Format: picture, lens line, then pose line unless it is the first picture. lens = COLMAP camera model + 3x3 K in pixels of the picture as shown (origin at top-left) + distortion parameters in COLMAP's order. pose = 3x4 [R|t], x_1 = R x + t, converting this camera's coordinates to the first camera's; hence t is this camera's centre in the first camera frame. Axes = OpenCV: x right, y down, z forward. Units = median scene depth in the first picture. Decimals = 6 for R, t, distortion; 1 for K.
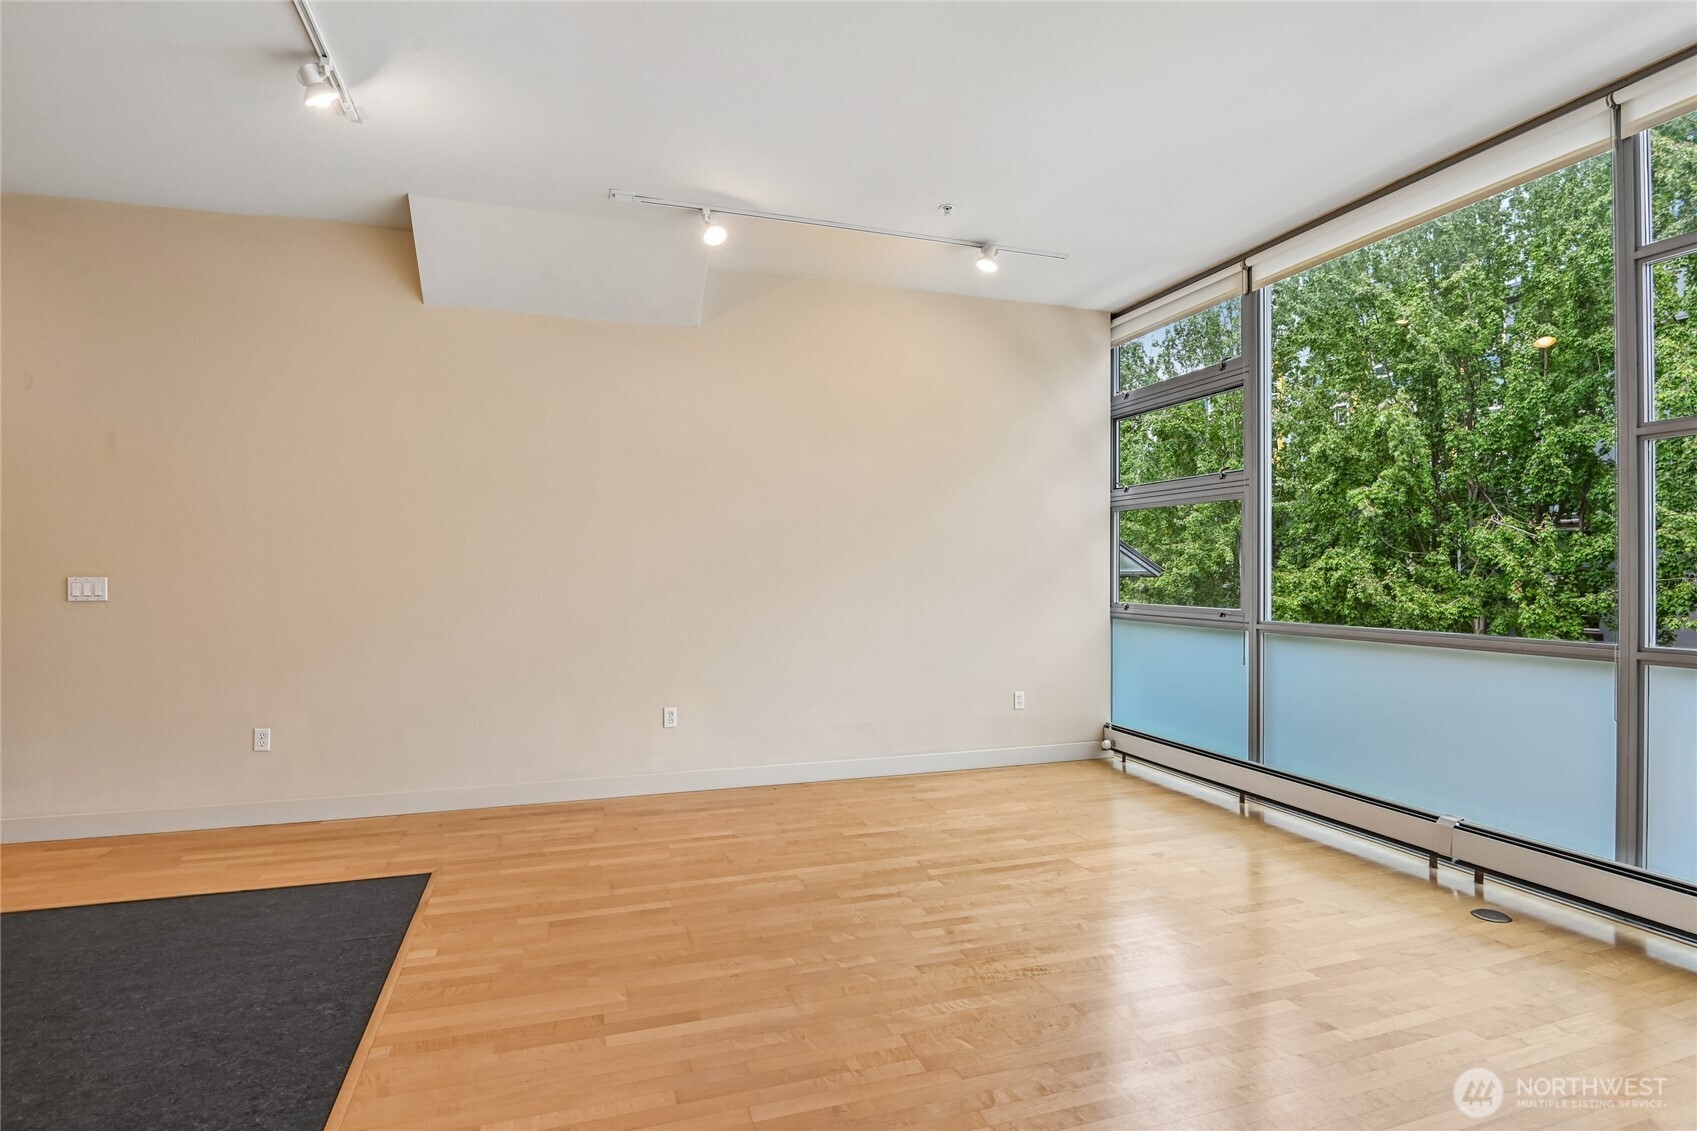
lens RADIAL K [[852.5, 0, 846.0], [0, 852.5, 570.0], [0, 0, 1]] dist [-0.005518, -0.000943]
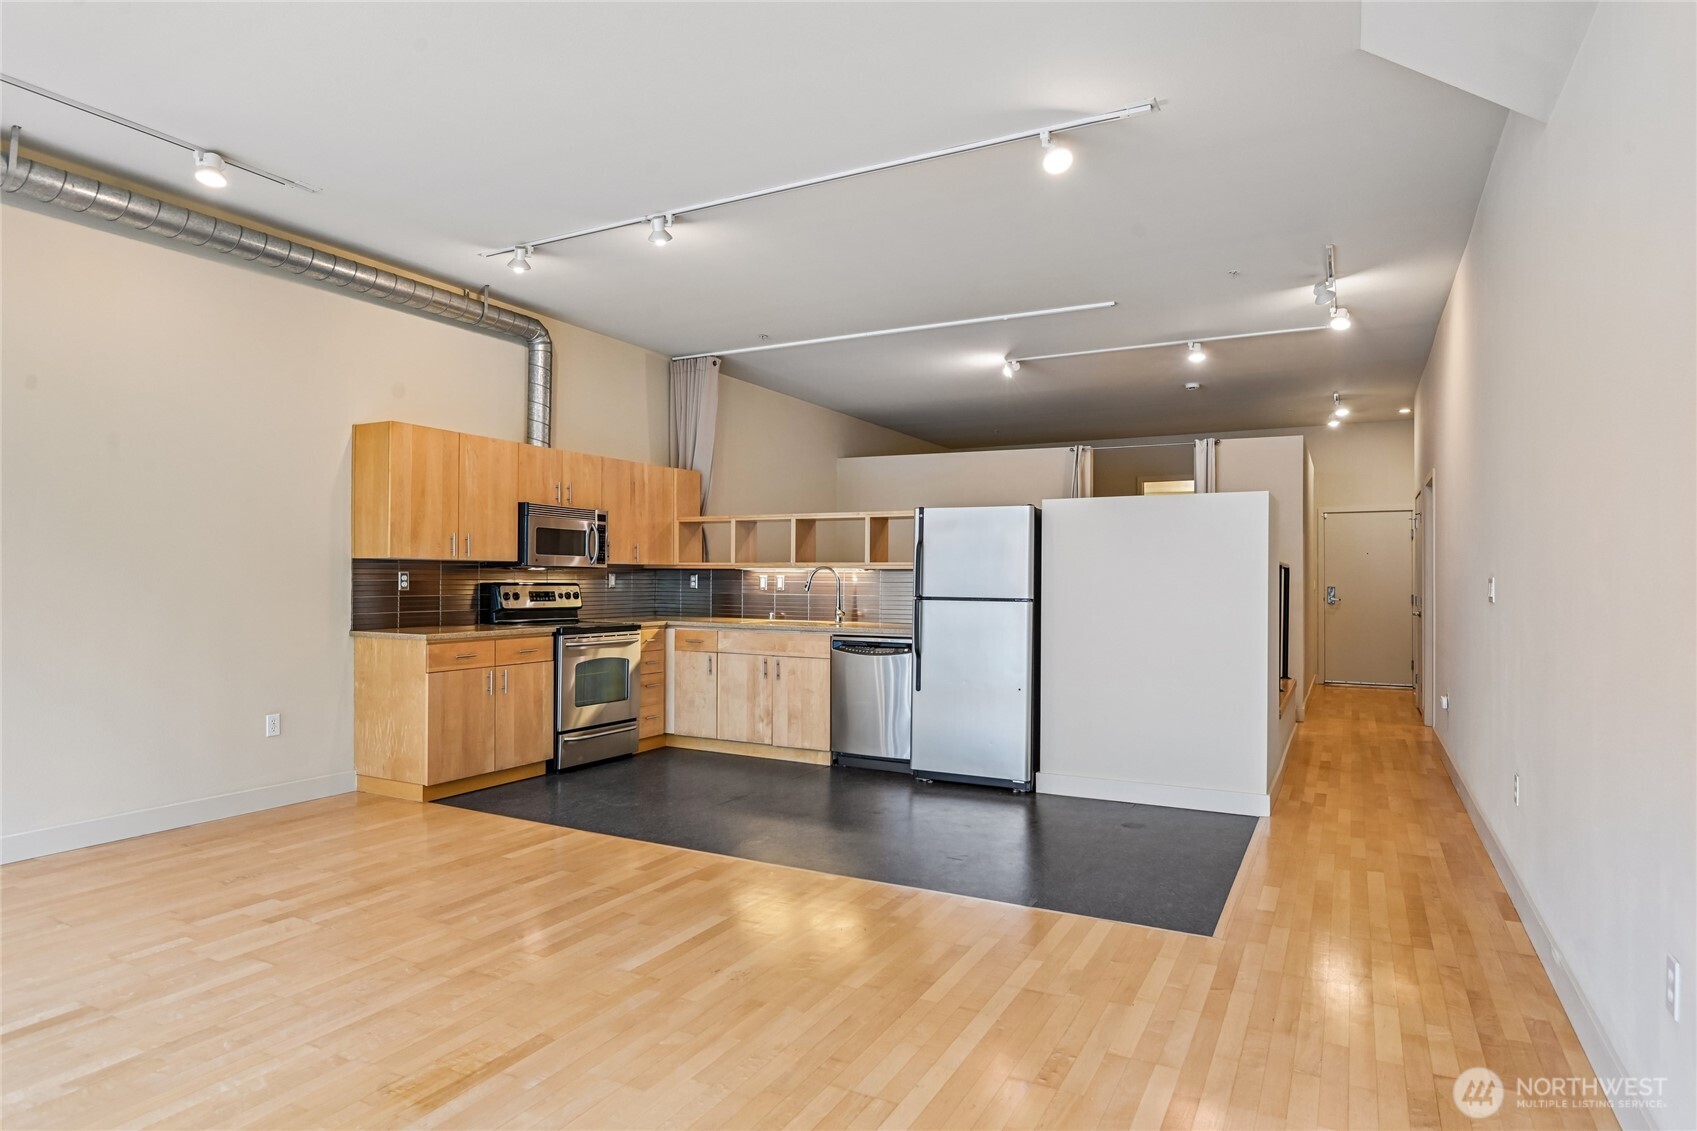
lens RADIAL K [[957.3, 0, 853.8], [0, 957.3, 571.1], [0, 0, 1]] dist [0.002982, -0.000210]
pose [[-0.723236, -0.004946, -0.690583, 0.359511], [0.000491, 0.999970, -0.007676, 0.010818], [0.690600, -0.005890, -0.723212, 1.285234]]
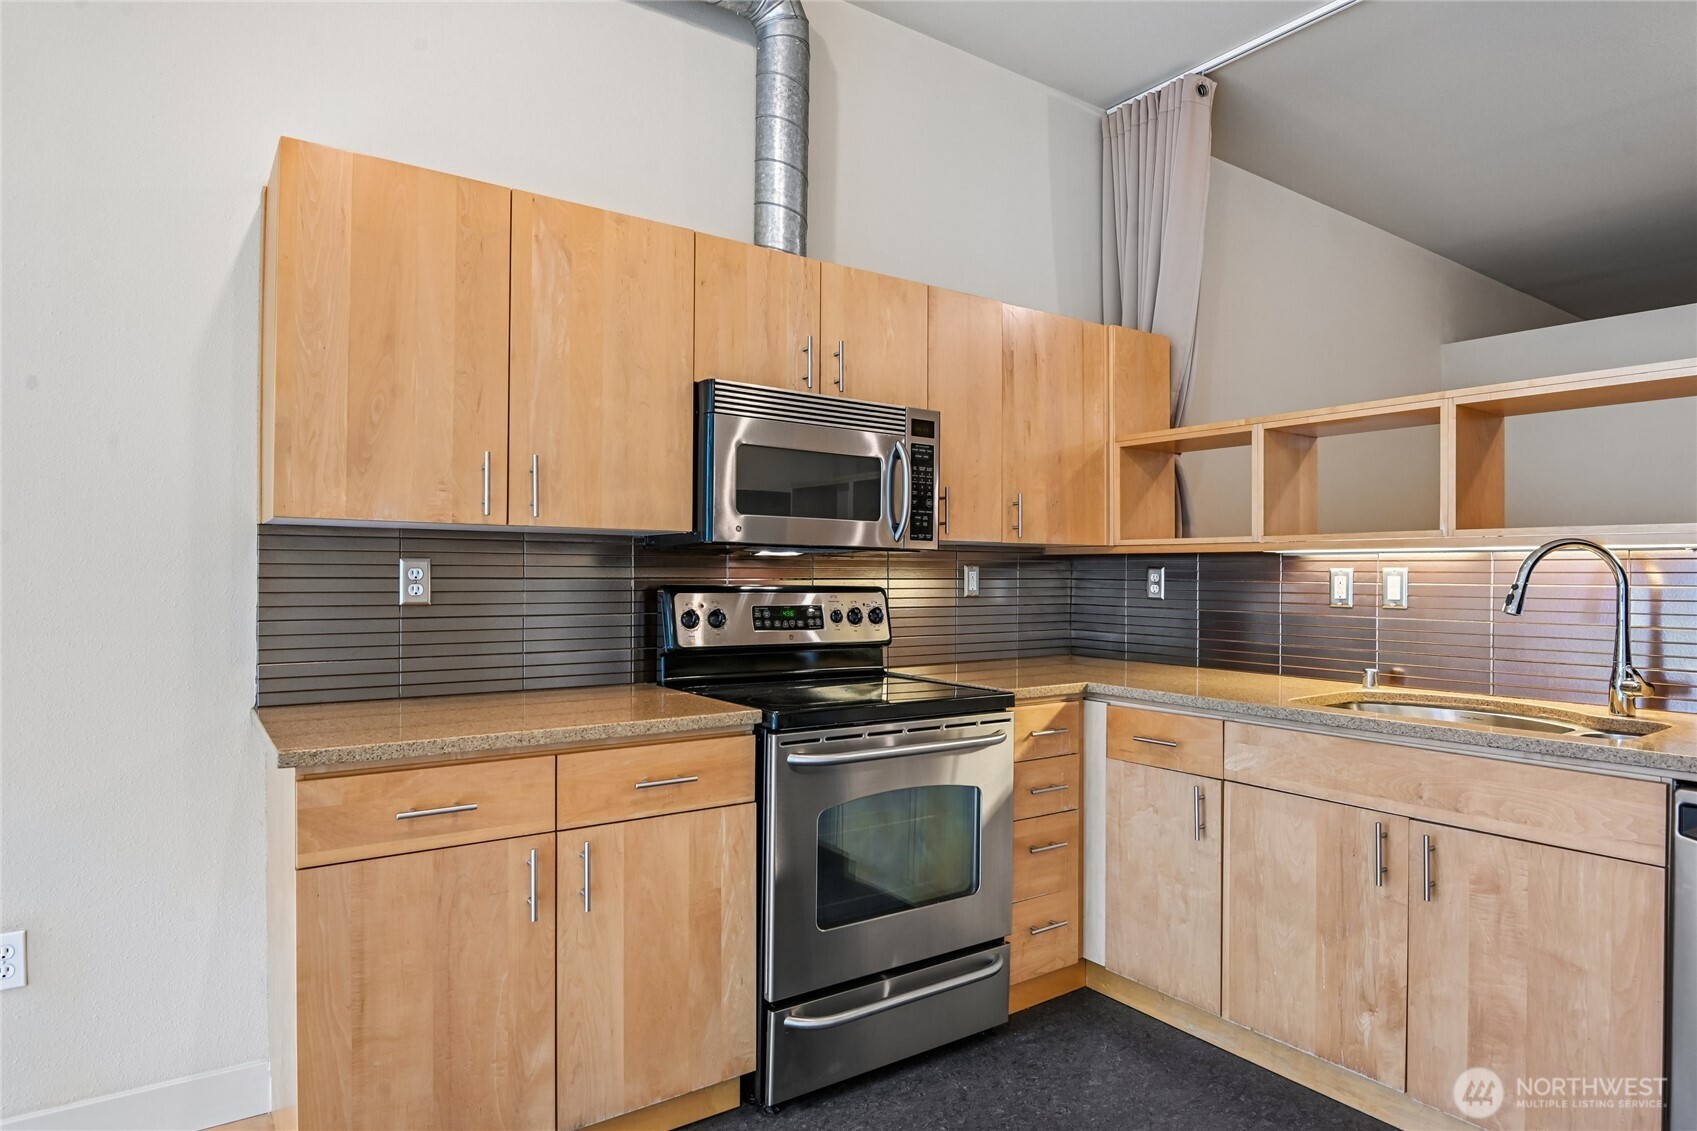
lens RADIAL K [[969.6, 0, 855.1], [0, 969.6, 571.3], [0, 0, 1]] dist [-0.009872, -0.011980]
pose [[-0.957049, -0.001553, -0.289922, -0.219754], [0.000268, 0.999980, -0.006241, 0.011601], [0.289926, -0.006050, -0.957030, 0.434677]]
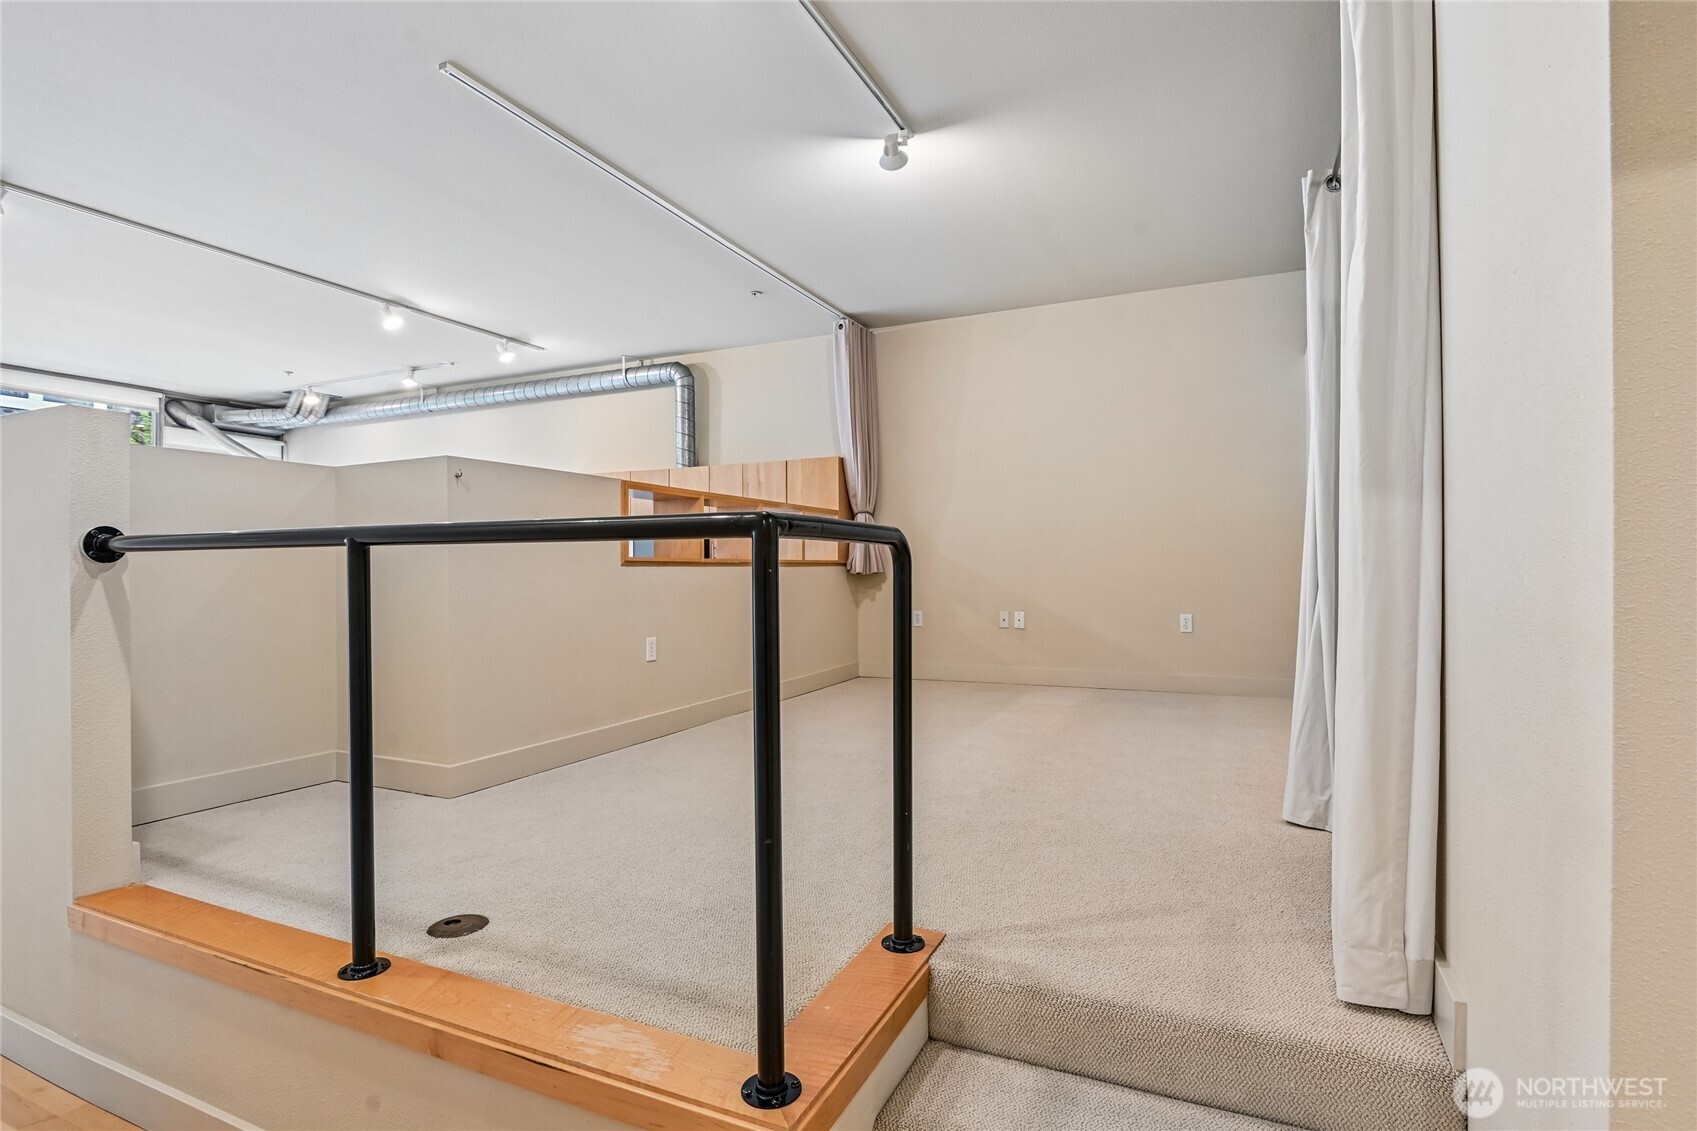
lens RADIAL K [[852.5, 0, 846.0], [0, 852.5, 570.0], [0, 0, 1]] dist [-0.005518, -0.000943]
pose [[-0.722682, 0.008462, 0.691129, -1.778926], [0.001598, 0.999943, -0.010571, 0.011954], [-0.691179, -0.006535, -0.722654, 0.757799]]
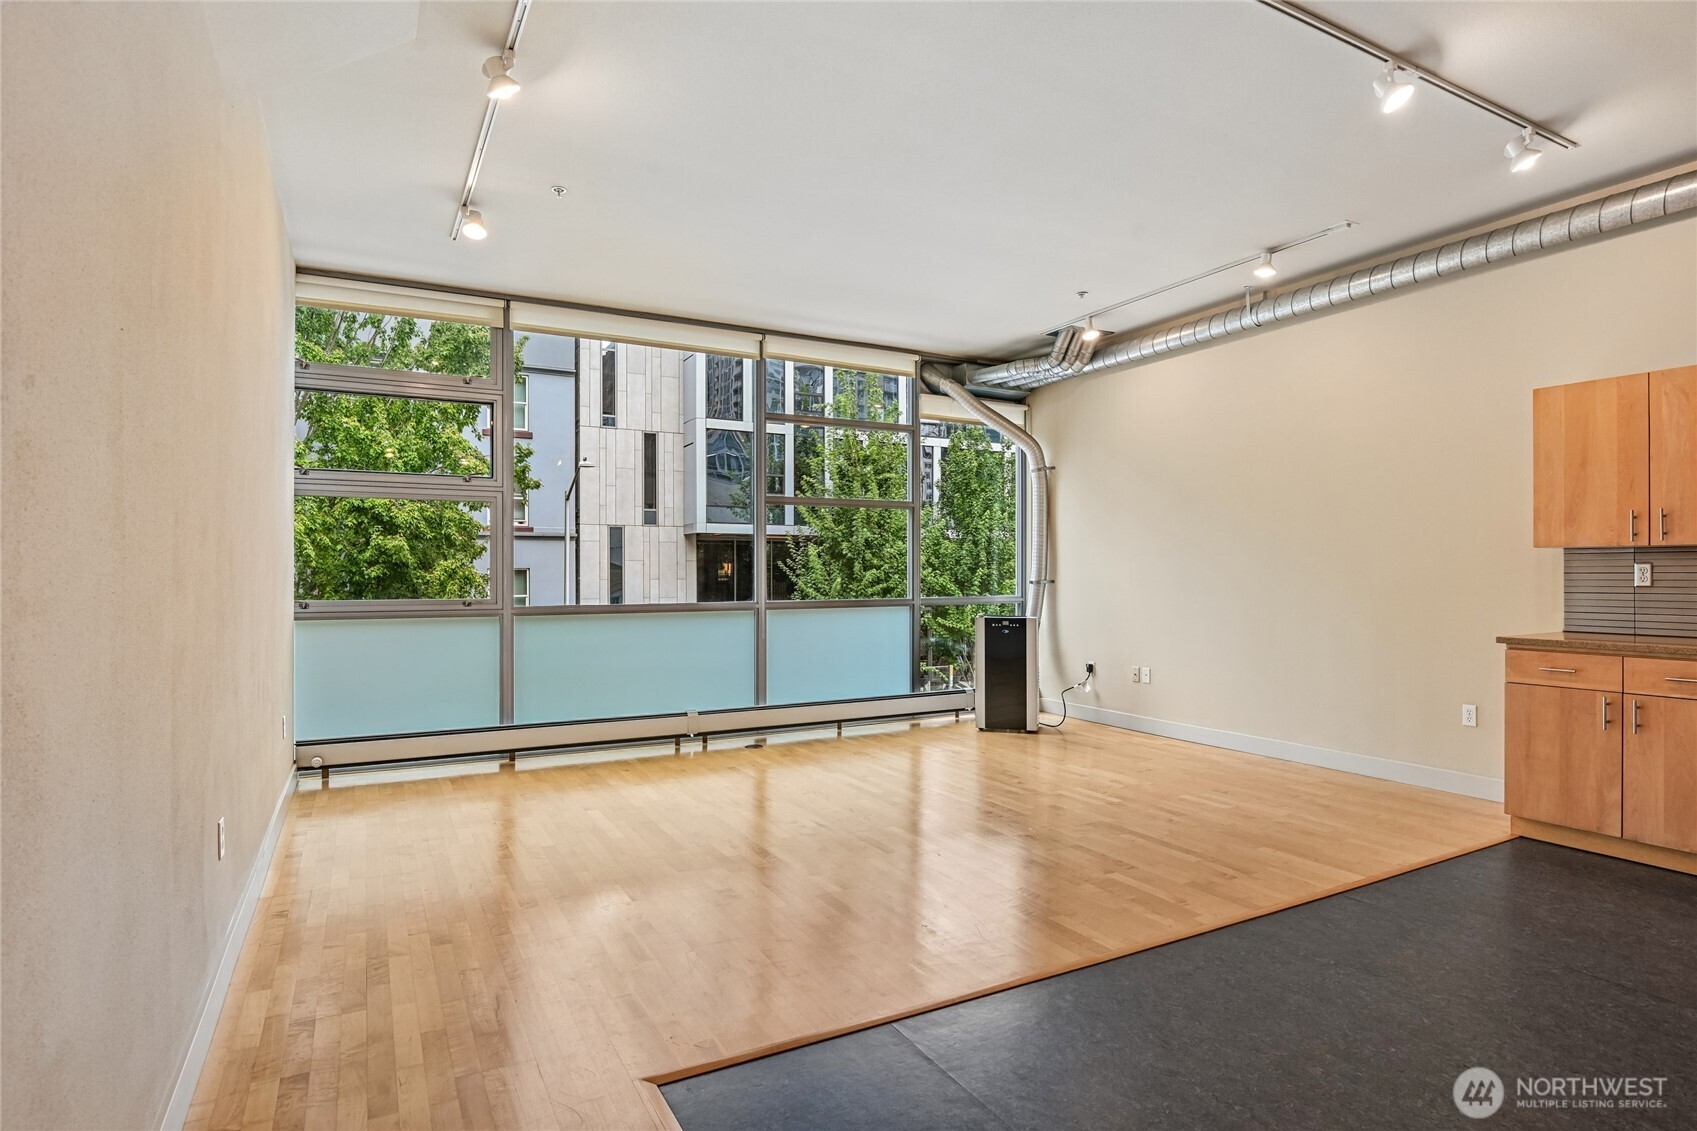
lens RADIAL K [[897.3, 0, 848.5], [0, 897.3, 565.5], [0, 0, 1]] dist [0.002499, -0.021758]
pose [[-0.174443, 0.010362, 0.984613, -0.979904], [-0.001582, 0.999940, -0.010804, 0.015880], [-0.984666, -0.003442, -0.174416, 0.883338]]
